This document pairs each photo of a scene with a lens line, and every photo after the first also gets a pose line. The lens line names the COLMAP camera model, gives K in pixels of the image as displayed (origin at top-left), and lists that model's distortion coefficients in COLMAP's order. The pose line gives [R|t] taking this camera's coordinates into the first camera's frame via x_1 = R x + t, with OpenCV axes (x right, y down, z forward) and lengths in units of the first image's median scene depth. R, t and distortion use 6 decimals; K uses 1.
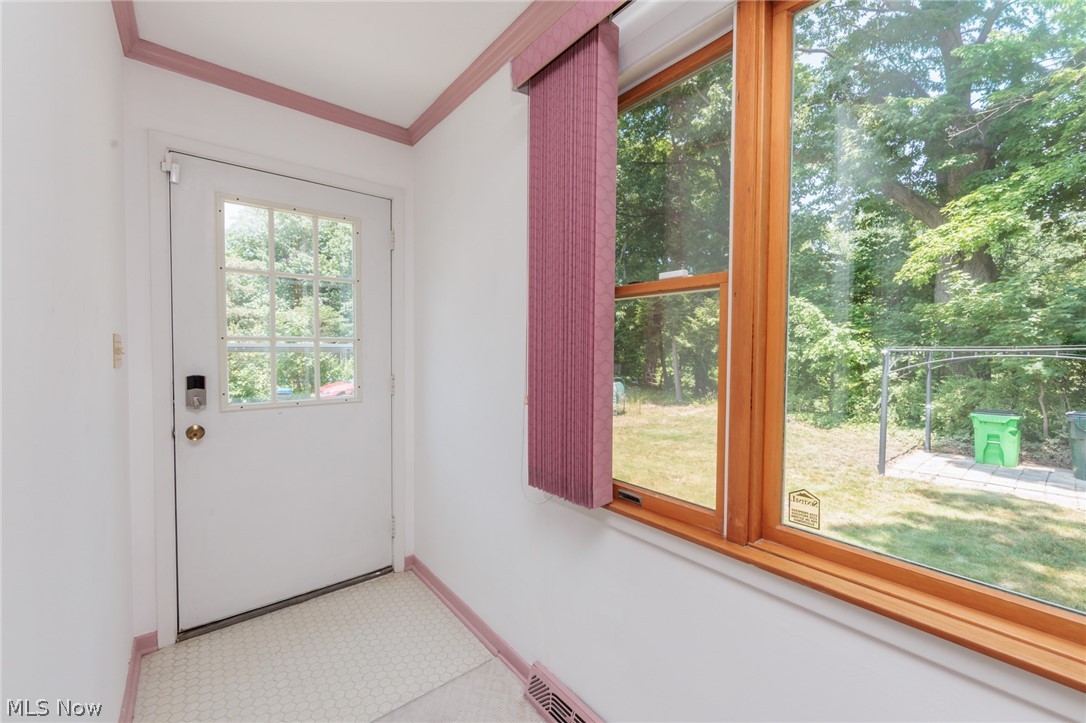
lens RADIAL K [[425.1, 0, 546.4], [0, 425.1, 361.8], [0, 0, 1]] dist [-0.002009, 0.000144]
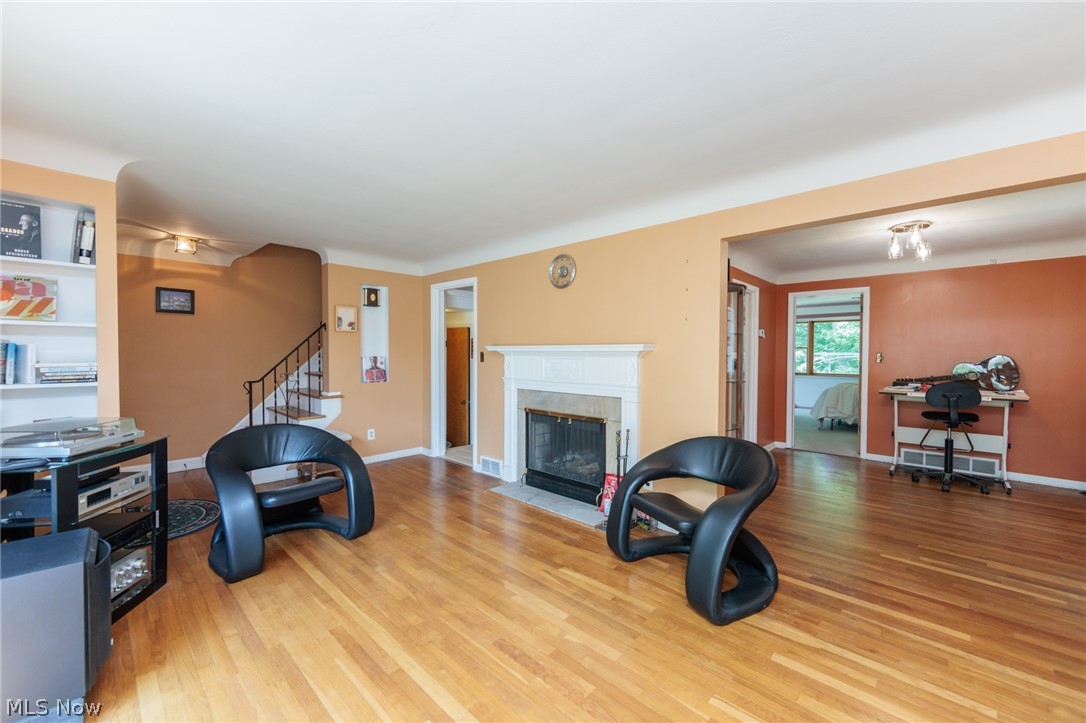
lens RADIAL K [[430.1, 0, 547.6], [0, 430.1, 362.3], [0, 0, 1]] dist [-0.001857, -0.000037]
pose [[0.988621, -0.004787, 0.150349, -0.796674], [0.006137, 0.999945, -0.008518, 0.022096], [-0.150300, 0.009343, 0.988596, -0.891162]]
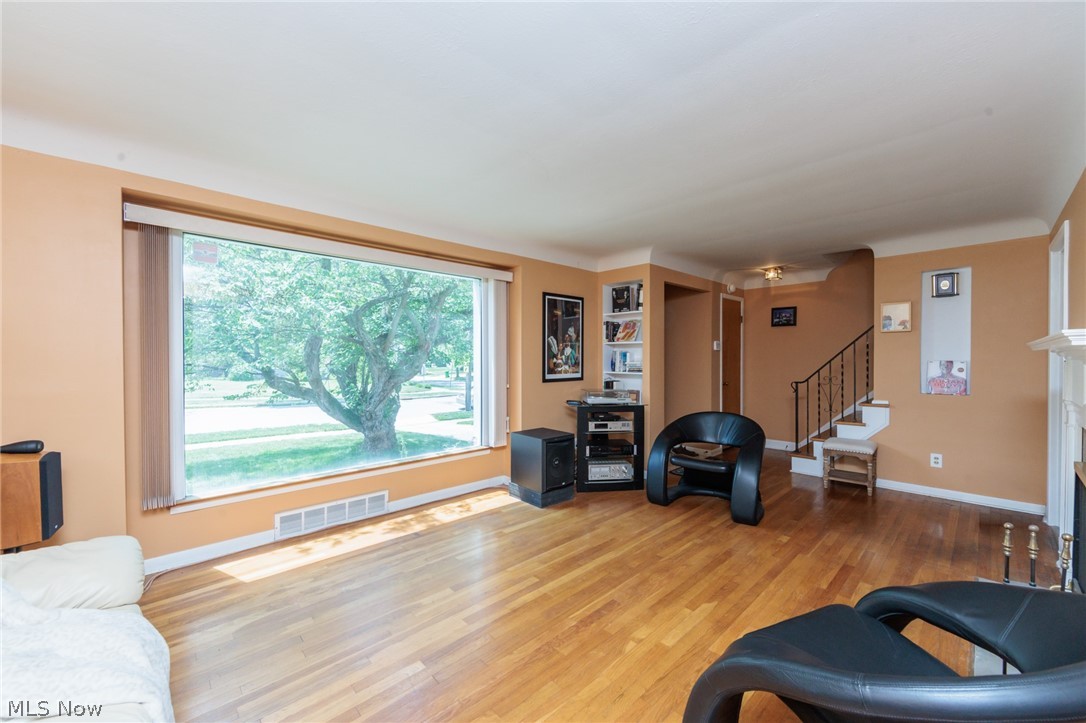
lens RADIAL K [[425.1, 0, 546.4], [0, 425.1, 361.8], [0, 0, 1]] dist [-0.002009, 0.000144]
pose [[0.098054, 0.005931, -0.995163, -0.539541], [-0.029618, 0.999557, 0.003039, 0.019661], [0.994740, 0.029177, 0.098186, -0.738088]]
